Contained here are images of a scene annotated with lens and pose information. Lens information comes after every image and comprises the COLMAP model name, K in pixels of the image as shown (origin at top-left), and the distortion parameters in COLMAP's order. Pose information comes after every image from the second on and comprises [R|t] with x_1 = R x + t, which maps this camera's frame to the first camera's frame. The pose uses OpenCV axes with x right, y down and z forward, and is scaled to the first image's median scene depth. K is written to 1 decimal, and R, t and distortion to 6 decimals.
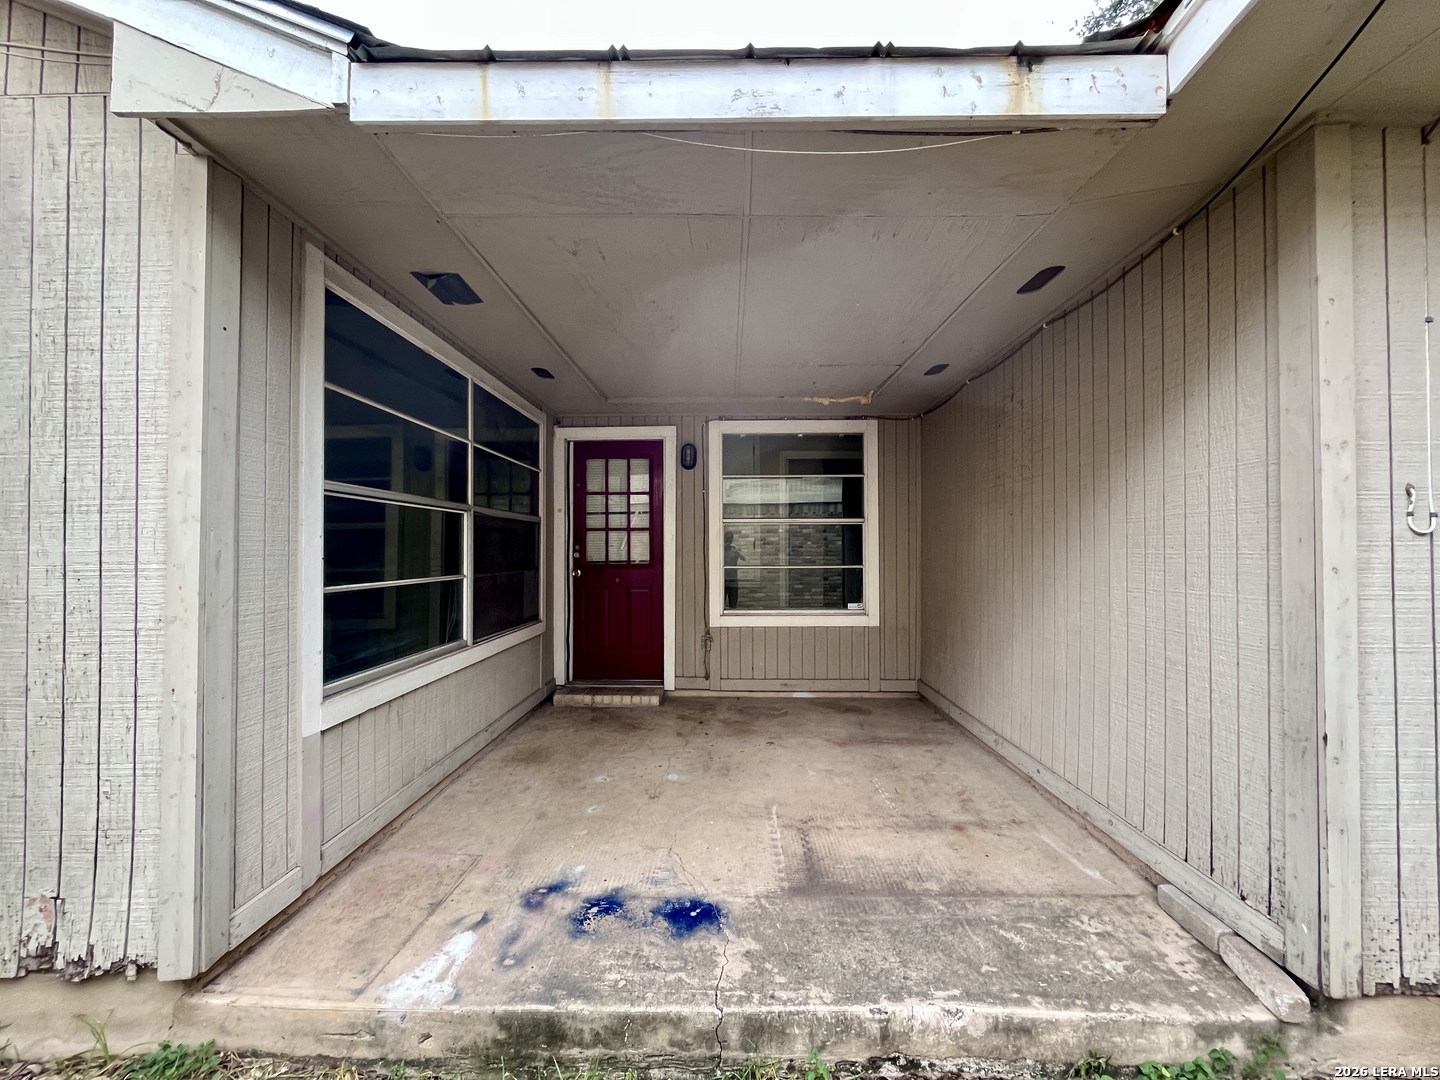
lens RADIAL K [[585.1, 0, 719.4], [0, 585.1, 538.1], [0, 0, 1]] dist [-0.004302, 0.000589]
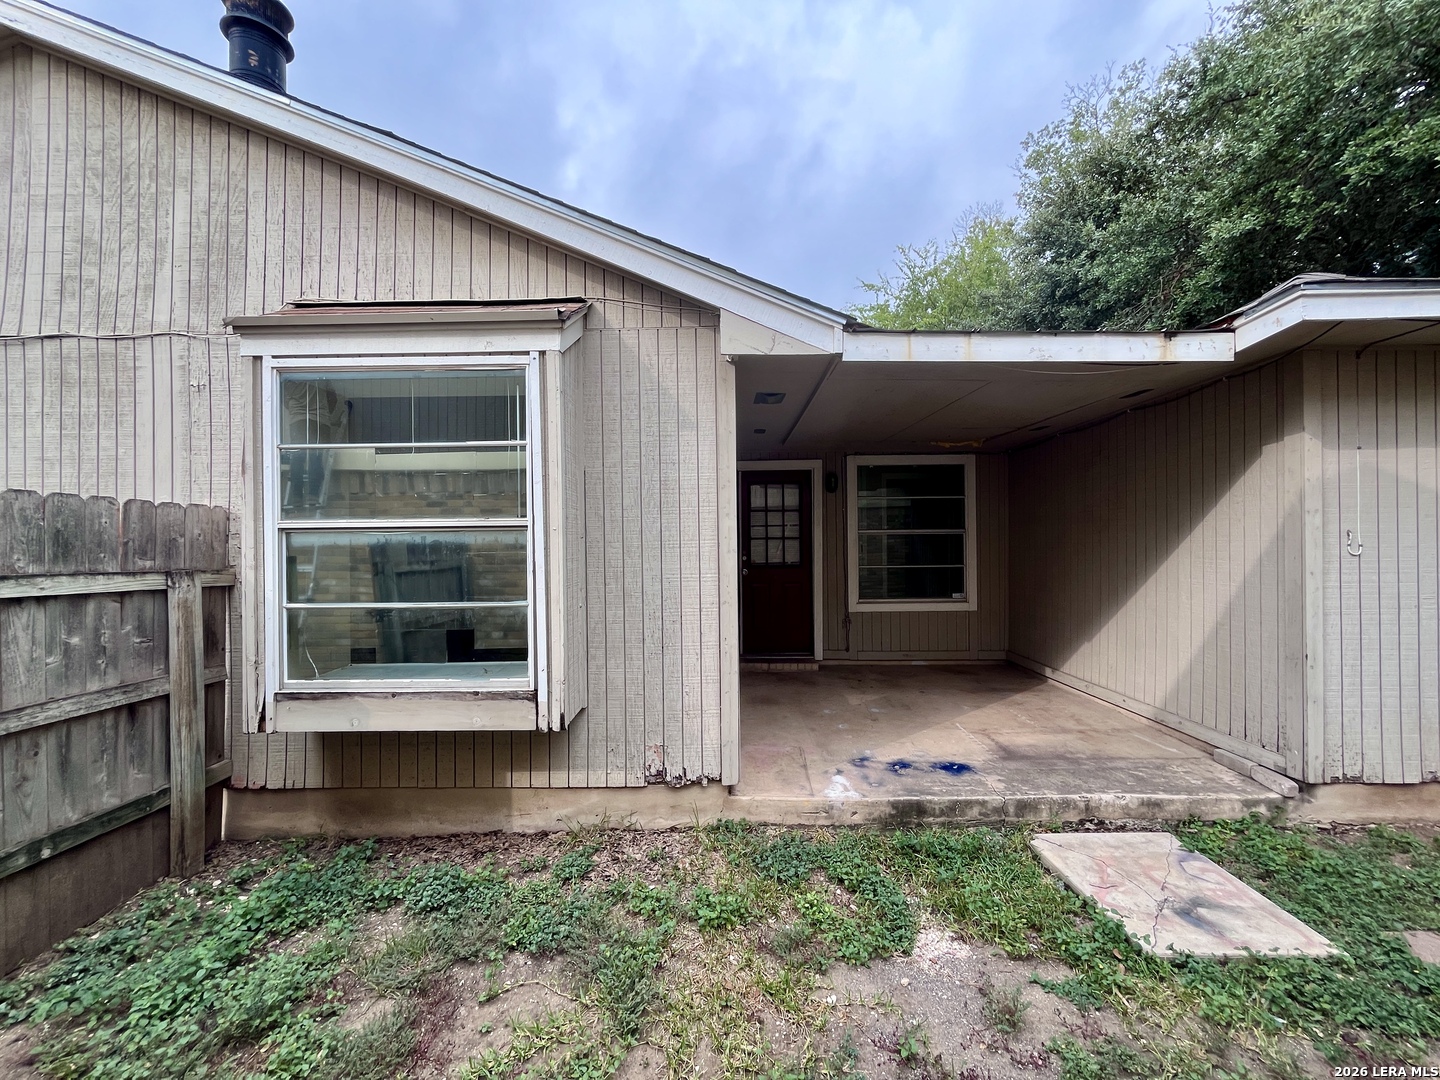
lens RADIAL K [[585.1, 0, 719.4], [0, 585.1, 537.5], [0, 0, 1]] dist [-0.004302, 0.000589]
pose [[0.999940, -0.006233, 0.009055, -0.938032], [0.006131, 0.999918, 0.011251, -0.096817], [-0.009124, -0.011195, 0.999896, -0.924904]]
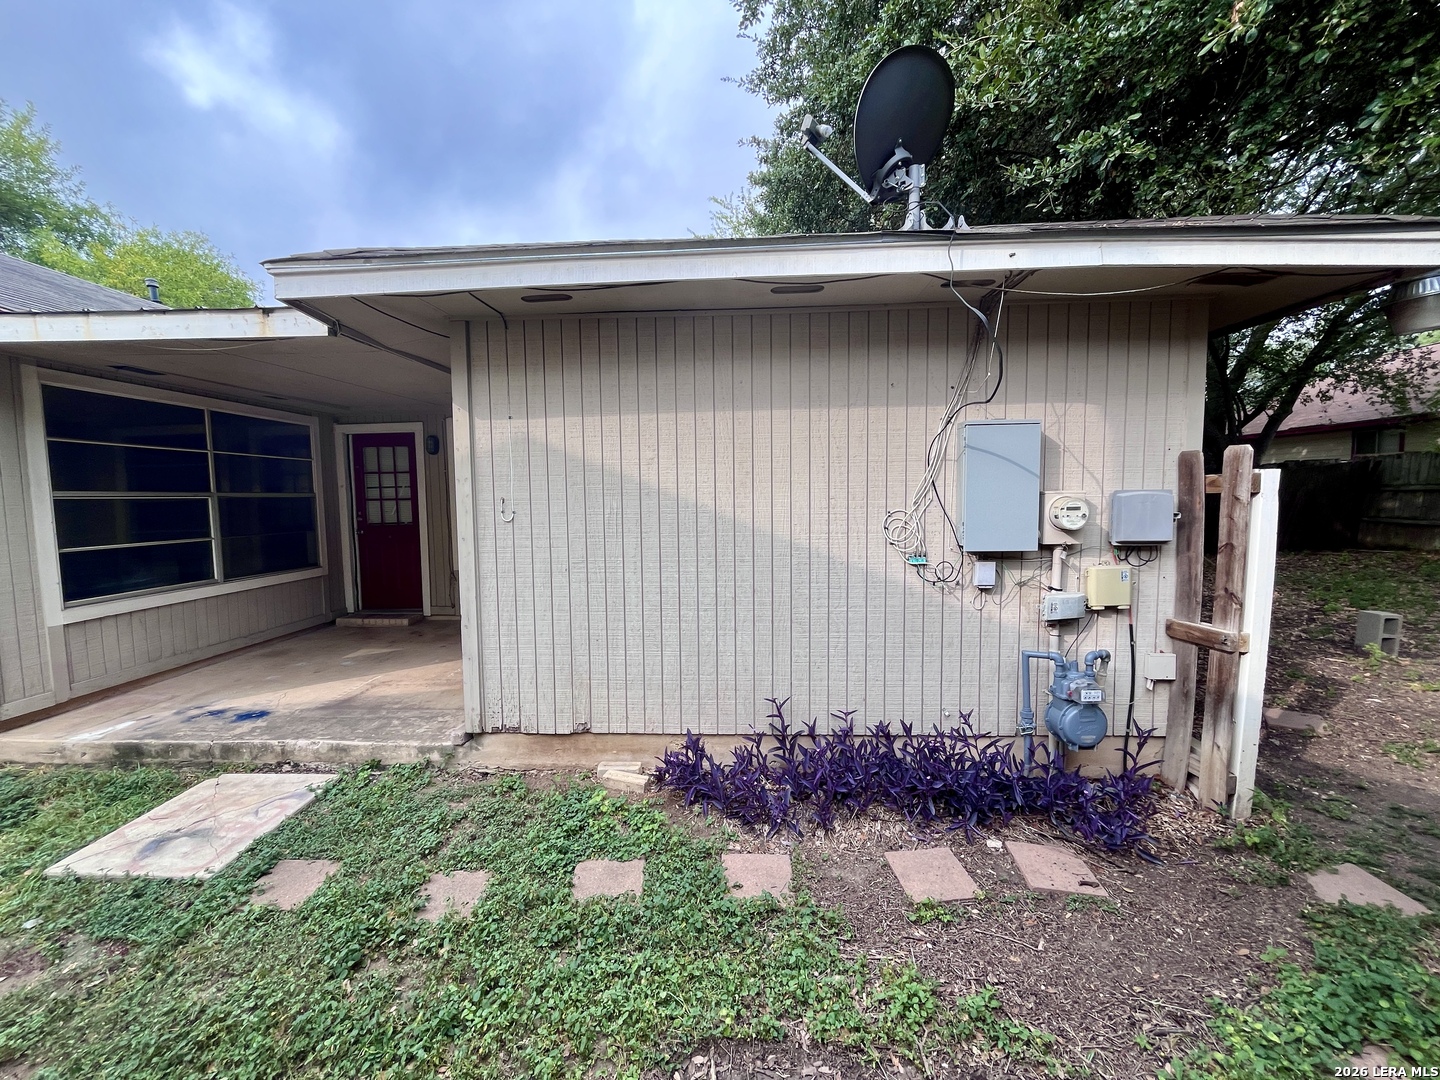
lens RADIAL K [[585.1, 0, 719.5], [0, 585.1, 539.1], [0, 0, 1]] dist [-0.004302, 0.000589]
pose [[0.999570, -0.010823, -0.027269, 1.898970], [0.013355, 0.995440, 0.094447, -0.124667], [0.026122, -0.094770, 0.995156, -1.014894]]
